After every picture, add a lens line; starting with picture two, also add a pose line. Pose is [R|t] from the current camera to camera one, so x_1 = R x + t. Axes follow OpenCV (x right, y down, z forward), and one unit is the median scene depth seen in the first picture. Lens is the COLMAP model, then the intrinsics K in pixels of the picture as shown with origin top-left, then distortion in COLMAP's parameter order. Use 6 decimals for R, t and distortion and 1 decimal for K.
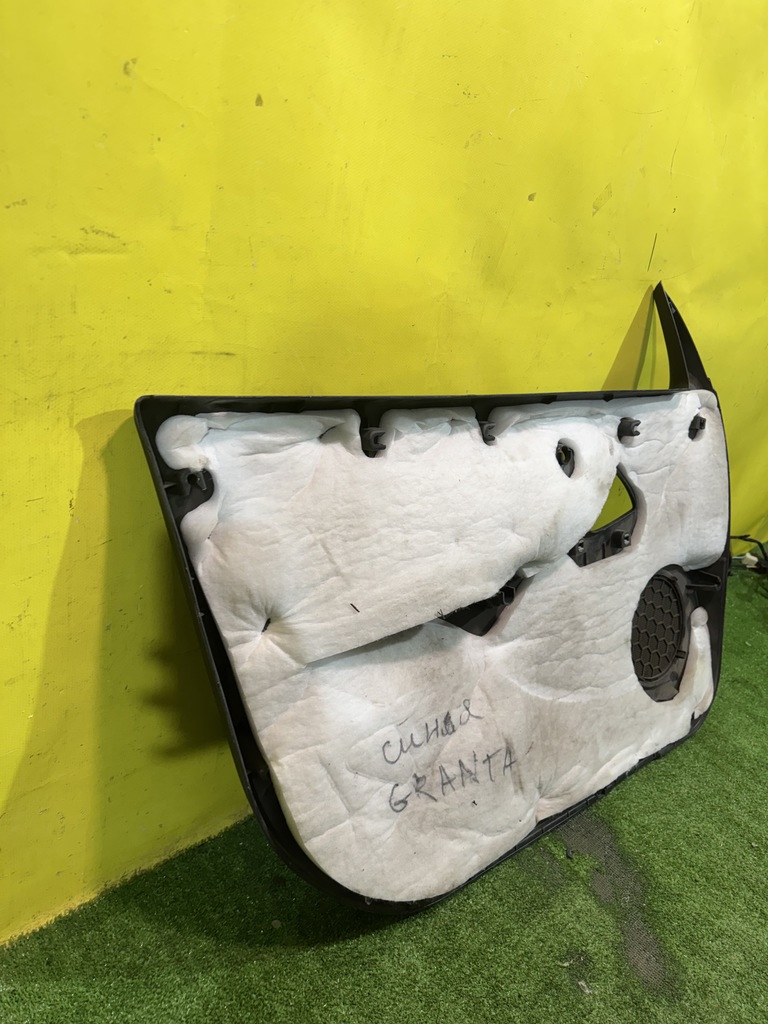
lens RADIAL K [[760.8, 0, 395.2], [0, 760.8, 509.5], [0, 0, 1]] dist [0.042784, -0.053324]
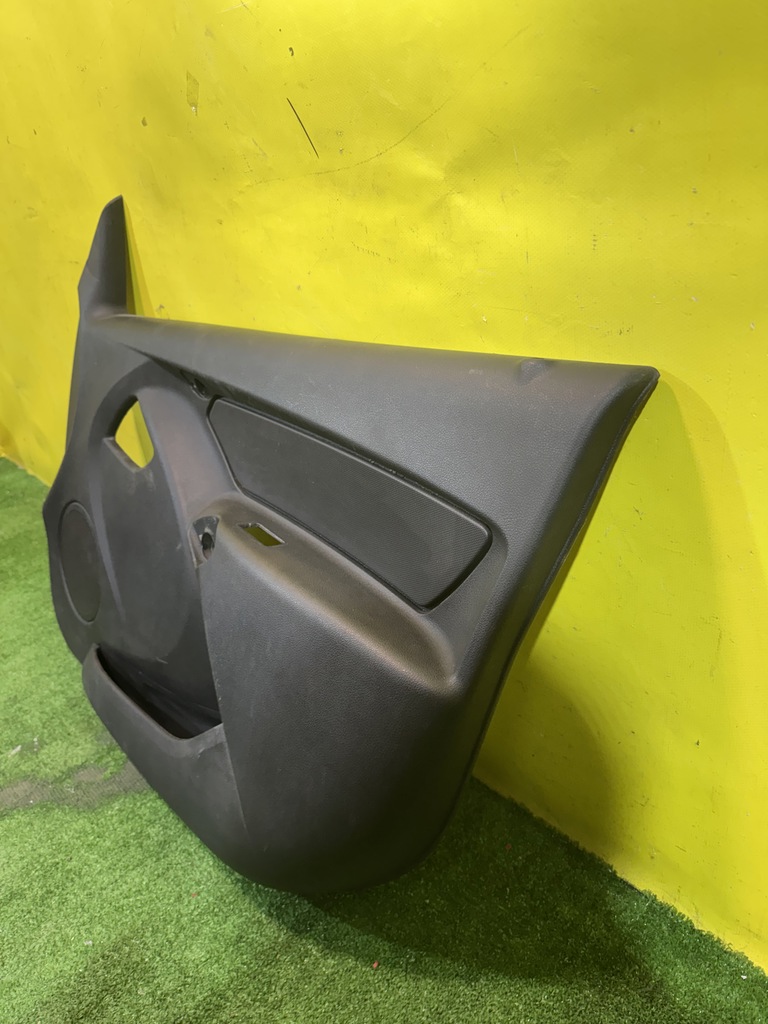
lens RADIAL K [[760.8, 0, 380.1], [0, 760.8, 514.4], [0, 0, 1]] dist [0.042784, -0.053324]
pose [[-0.098977, 0.282695, -0.954090, 1.245144], [-0.279882, 0.912183, 0.299313, -0.298858], [0.954919, 0.296657, -0.011164, 1.397221]]
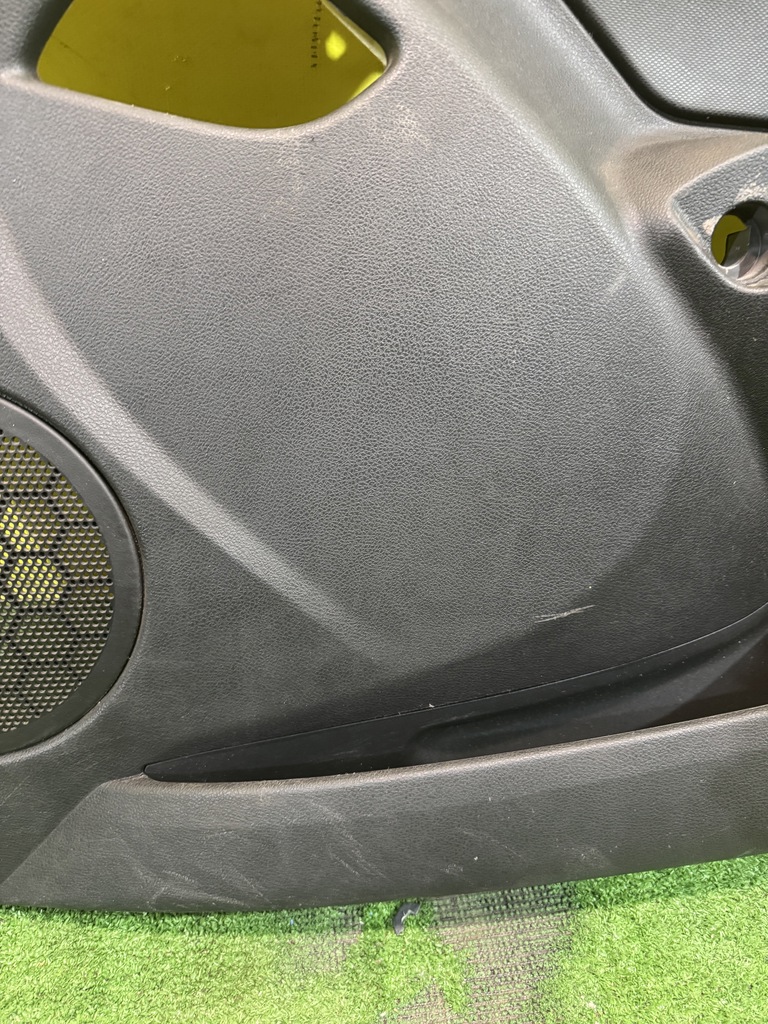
lens RADIAL K [[760.8, 0, 387.2], [0, 760.8, 516.3], [0, 0, 1]] dist [0.042784, -0.053324]
pose [[0.794374, 0.213621, -0.568626, 0.457153], [-0.128553, 0.974039, 0.186337, 0.177543], [0.593670, -0.074923, 0.801213, 0.754321]]
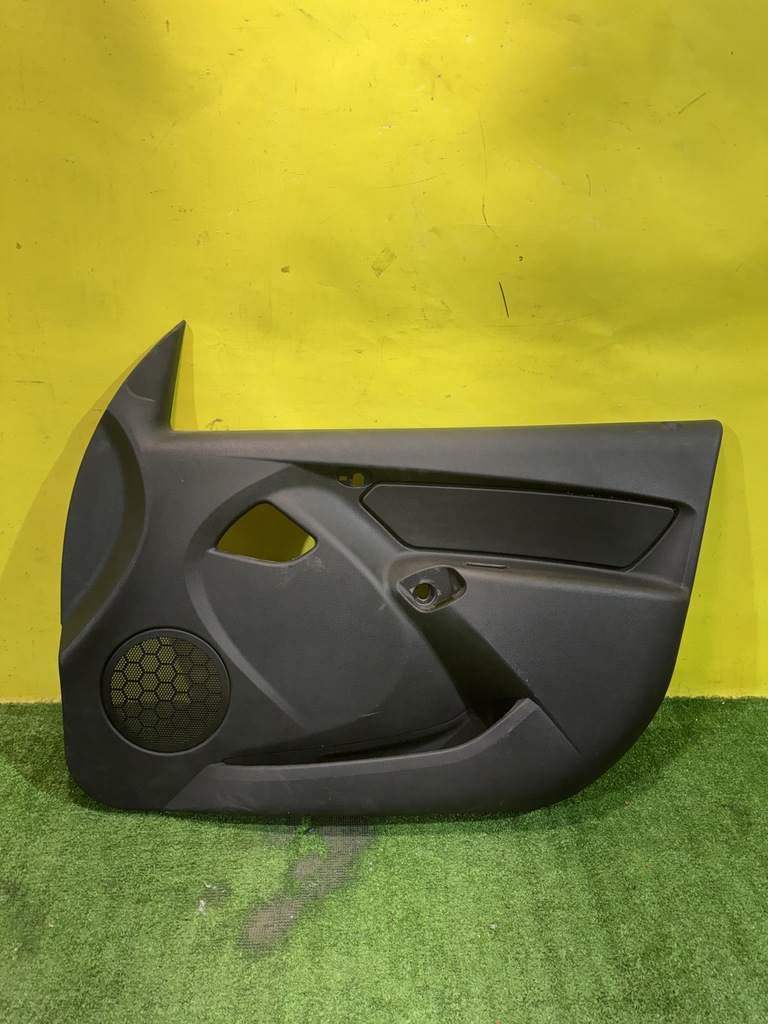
lens RADIAL K [[760.8, 0, 383.5], [0, 760.8, 475.9], [0, 0, 1]] dist [0.042784, -0.053324]
pose [[0.724698, 0.107966, -0.680556, 1.129182], [-0.165204, 0.986067, -0.019486, -0.066645], [0.668970, 0.126552, 0.732437, 0.204360]]
